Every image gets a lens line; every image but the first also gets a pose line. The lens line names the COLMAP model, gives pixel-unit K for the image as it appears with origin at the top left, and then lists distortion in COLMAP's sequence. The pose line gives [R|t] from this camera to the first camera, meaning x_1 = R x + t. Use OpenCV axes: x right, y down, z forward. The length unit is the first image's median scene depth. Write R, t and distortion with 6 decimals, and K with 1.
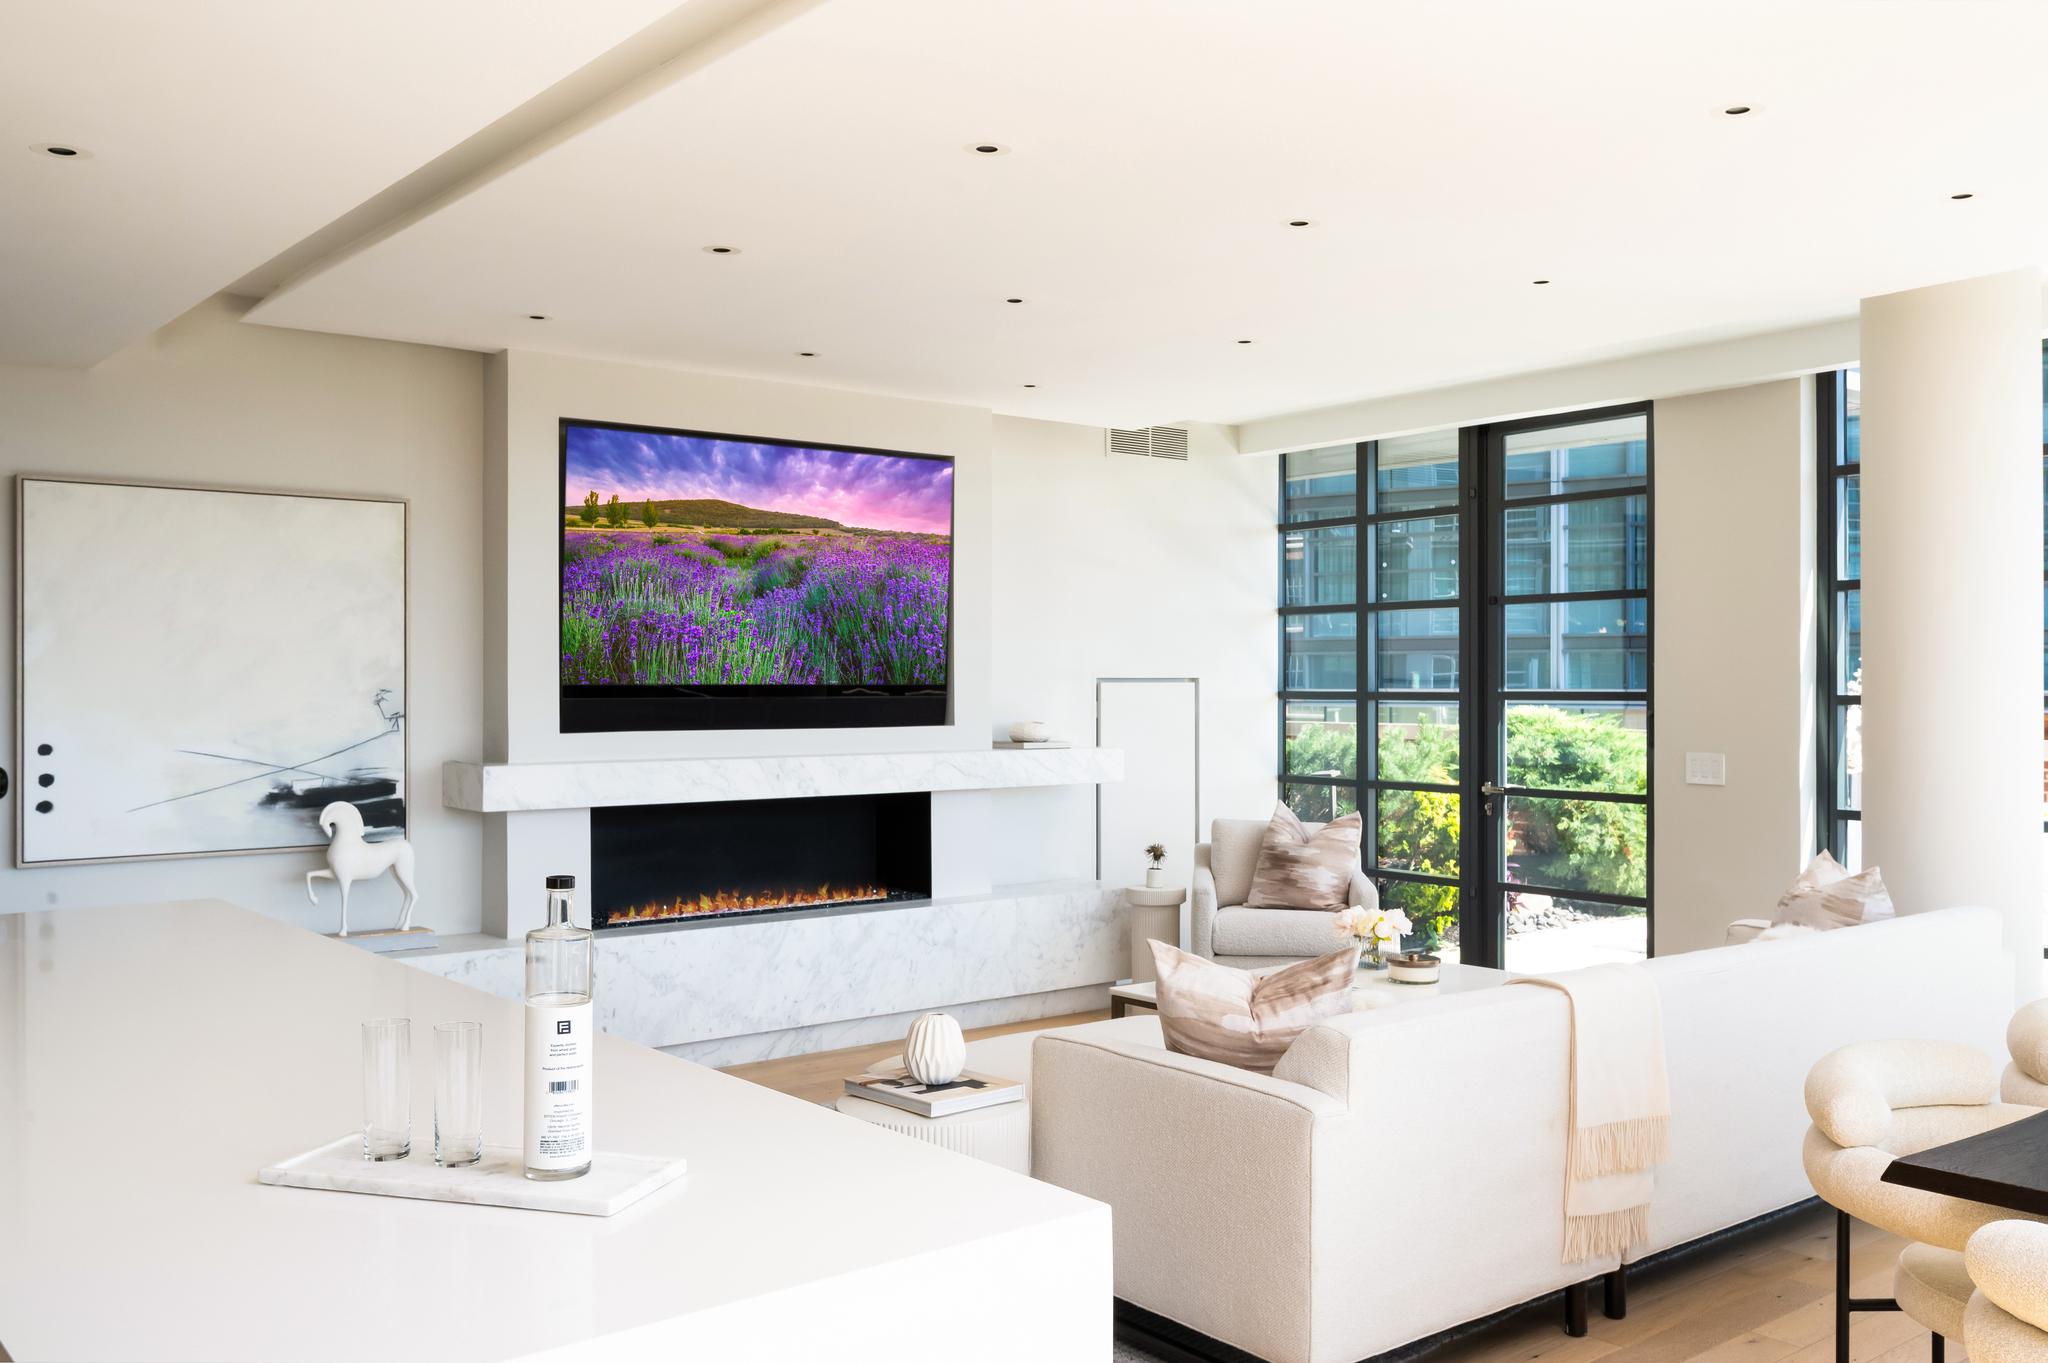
lens RADIAL K [[1728.4, 0, 1023.4], [0, 1728.4, 678.2], [0, 0, 1]] dist [-0.018174, -0.003913]
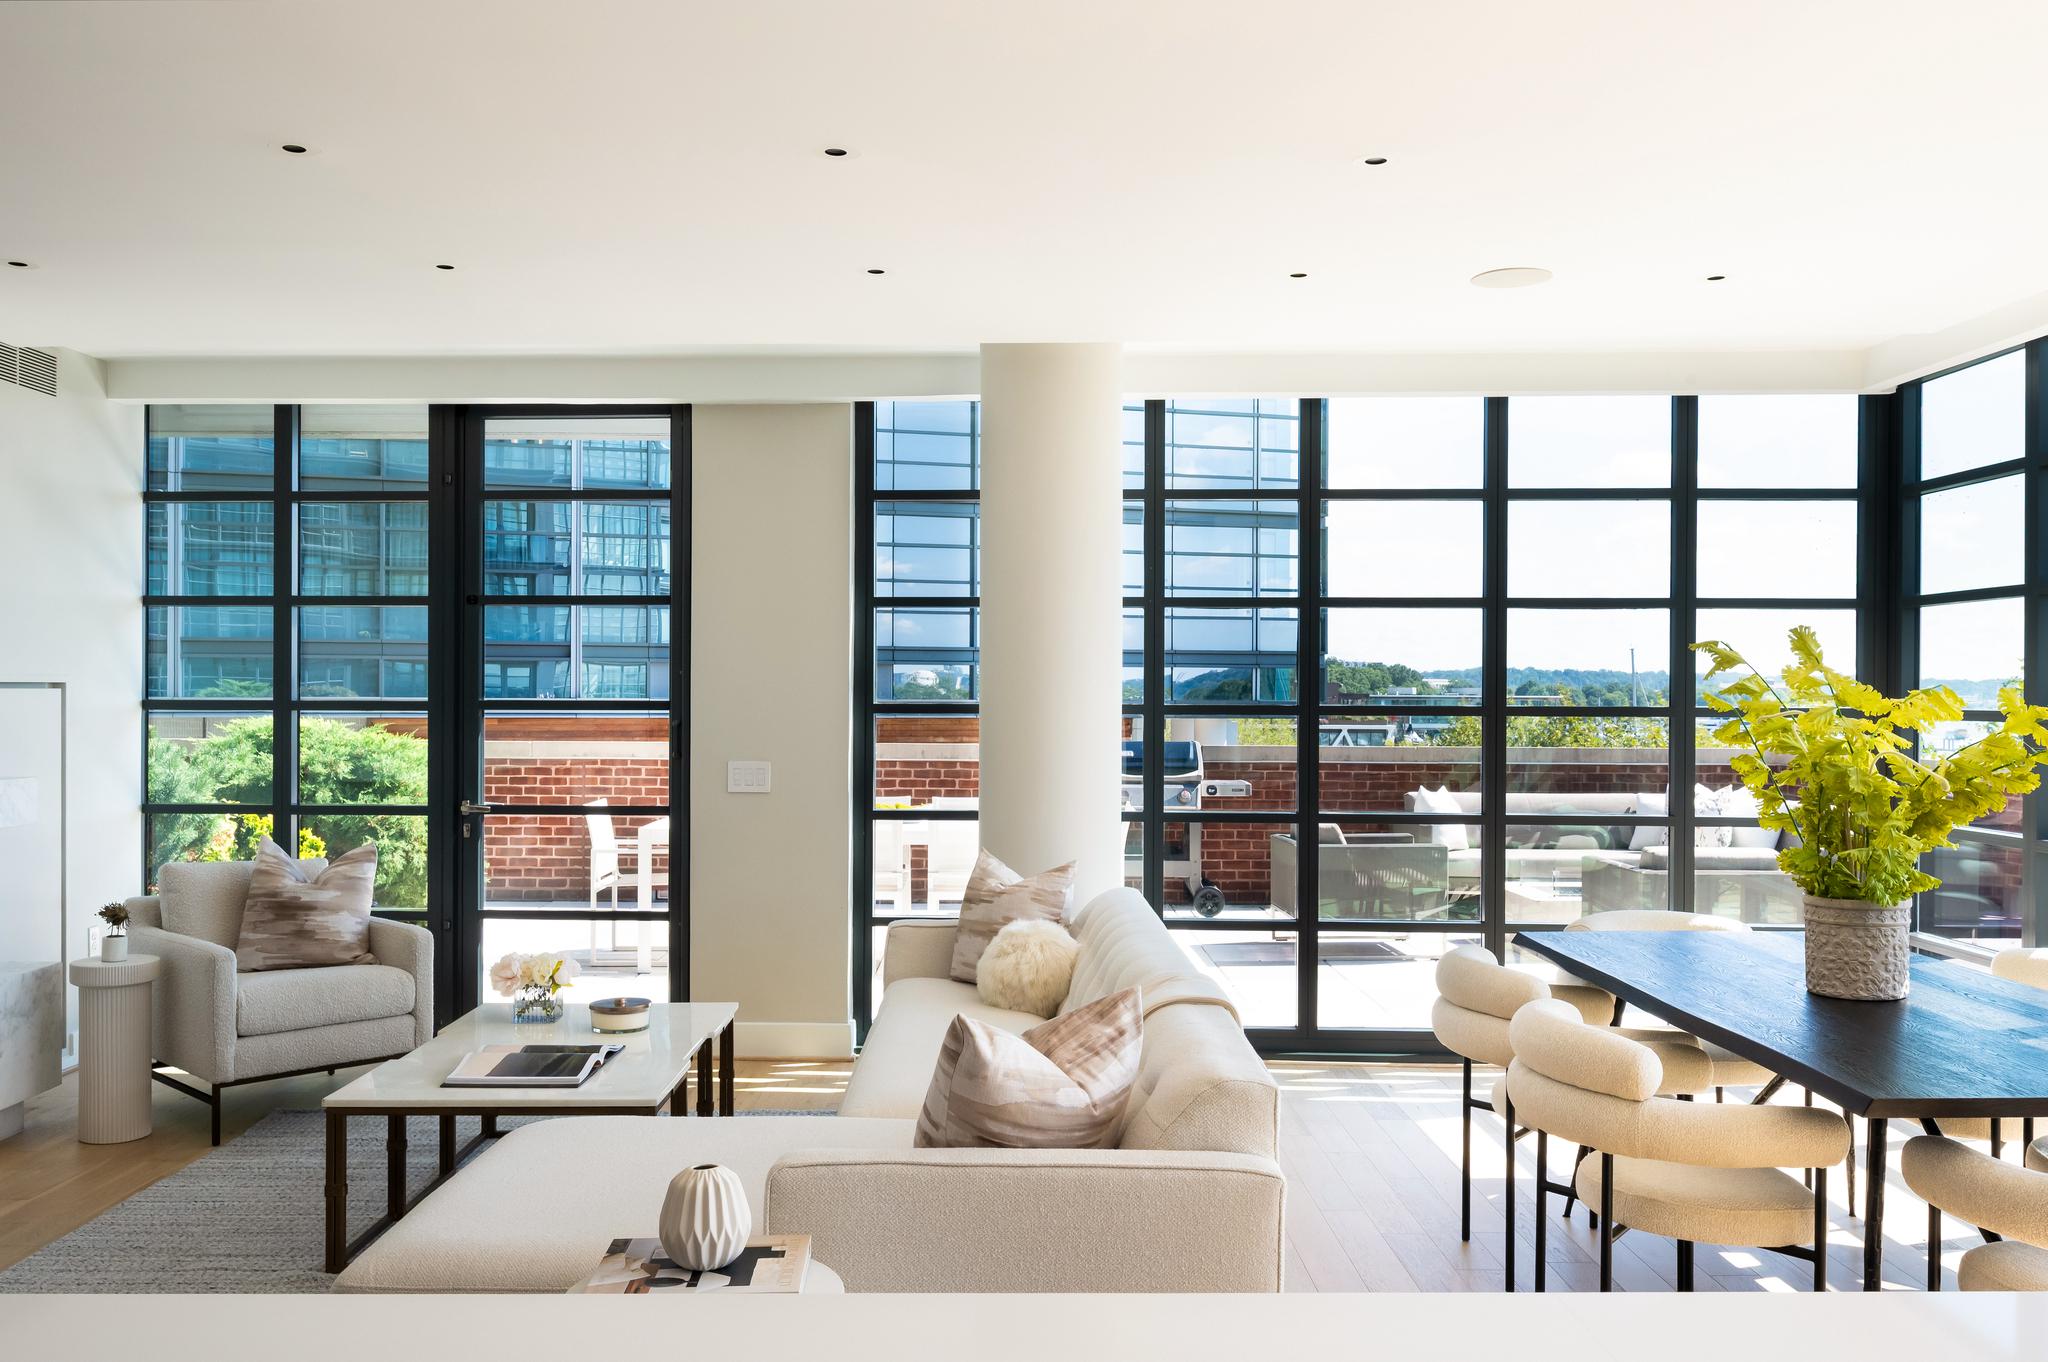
lens RADIAL K [[1669.4, 0, 1025.3], [0, 1669.4, 696.7], [0, 0, 1]] dist [-0.005906, -0.005042]
pose [[0.621361, 0.001258, 0.783524, -0.216592], [-0.006364, 0.999974, 0.003442, 0.000757], [-0.783499, -0.007125, 0.621352, 0.210921]]
